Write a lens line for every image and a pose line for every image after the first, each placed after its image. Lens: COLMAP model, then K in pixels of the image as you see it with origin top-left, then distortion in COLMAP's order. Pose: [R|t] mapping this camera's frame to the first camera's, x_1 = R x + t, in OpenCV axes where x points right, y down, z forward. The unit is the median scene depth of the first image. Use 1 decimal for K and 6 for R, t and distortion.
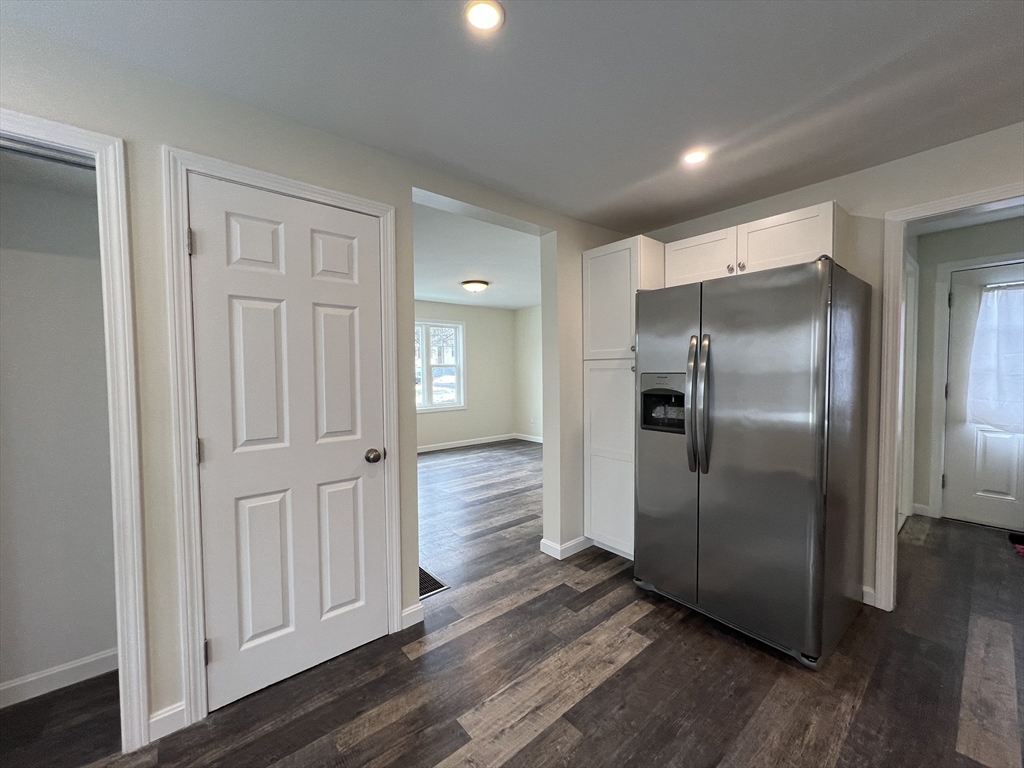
lens RADIAL K [[407.1, 0, 514.0], [0, 407.1, 386.7], [0, 0, 1]] dist [-0.001861, 0.000410]
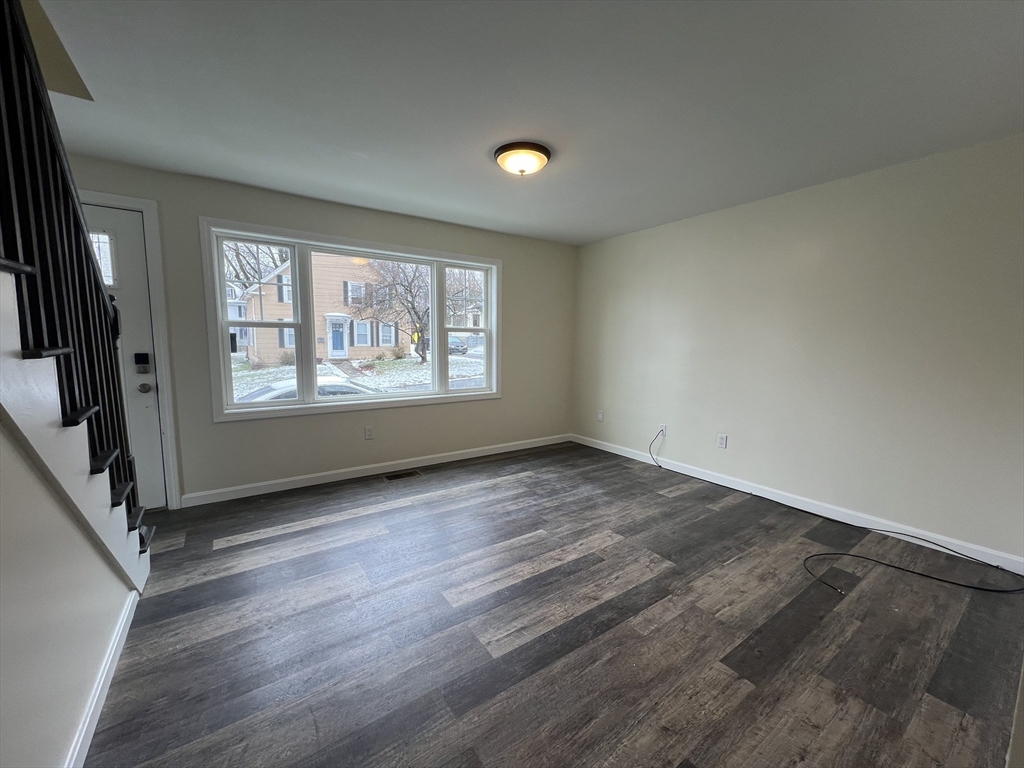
lens RADIAL K [[407.1, 0, 514.0], [0, 407.1, 386.7], [0, 0, 1]] dist [-0.001861, 0.000410]
pose [[0.995829, 0.029846, -0.086214, -0.052921], [-0.023799, 0.997239, 0.070337, -0.012077], [0.088076, -0.067992, 0.993791, 0.479057]]
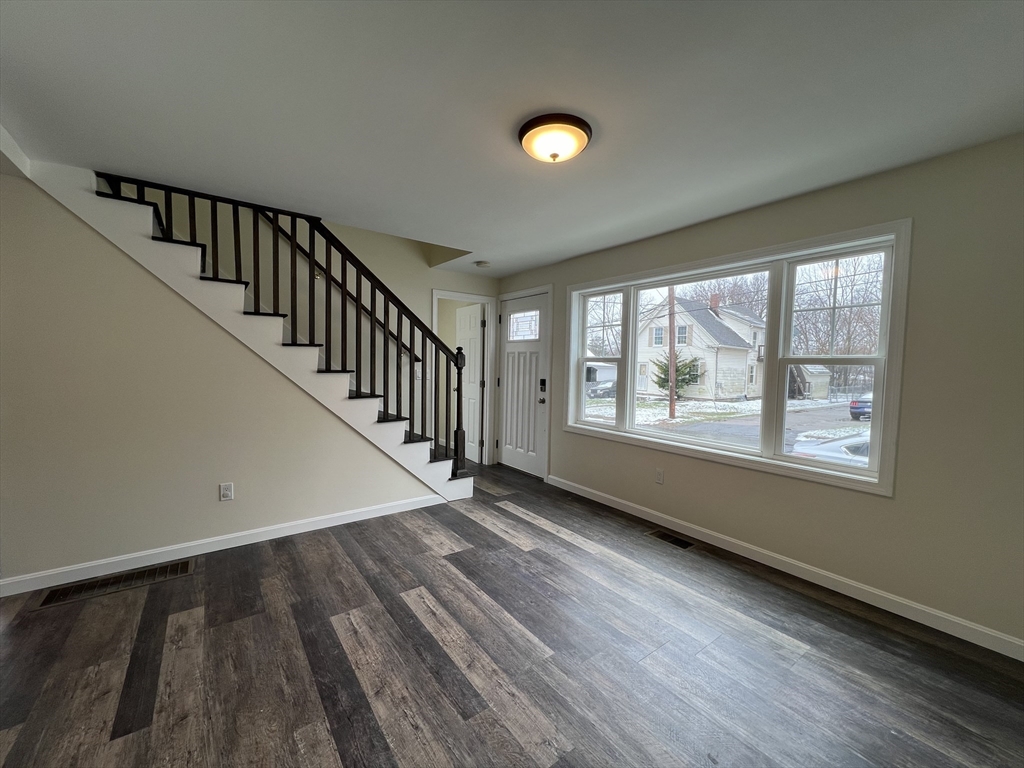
lens RADIAL K [[408.5, 0, 514.3], [0, 408.5, 386.6], [0, 0, 1]] dist [-0.001629, 0.000423]
pose [[-0.060153, 0.060997, -0.996324, 0.284551], [-0.064272, 0.995823, 0.064846, -0.043480], [0.996118, 0.067936, -0.055982, 0.961288]]
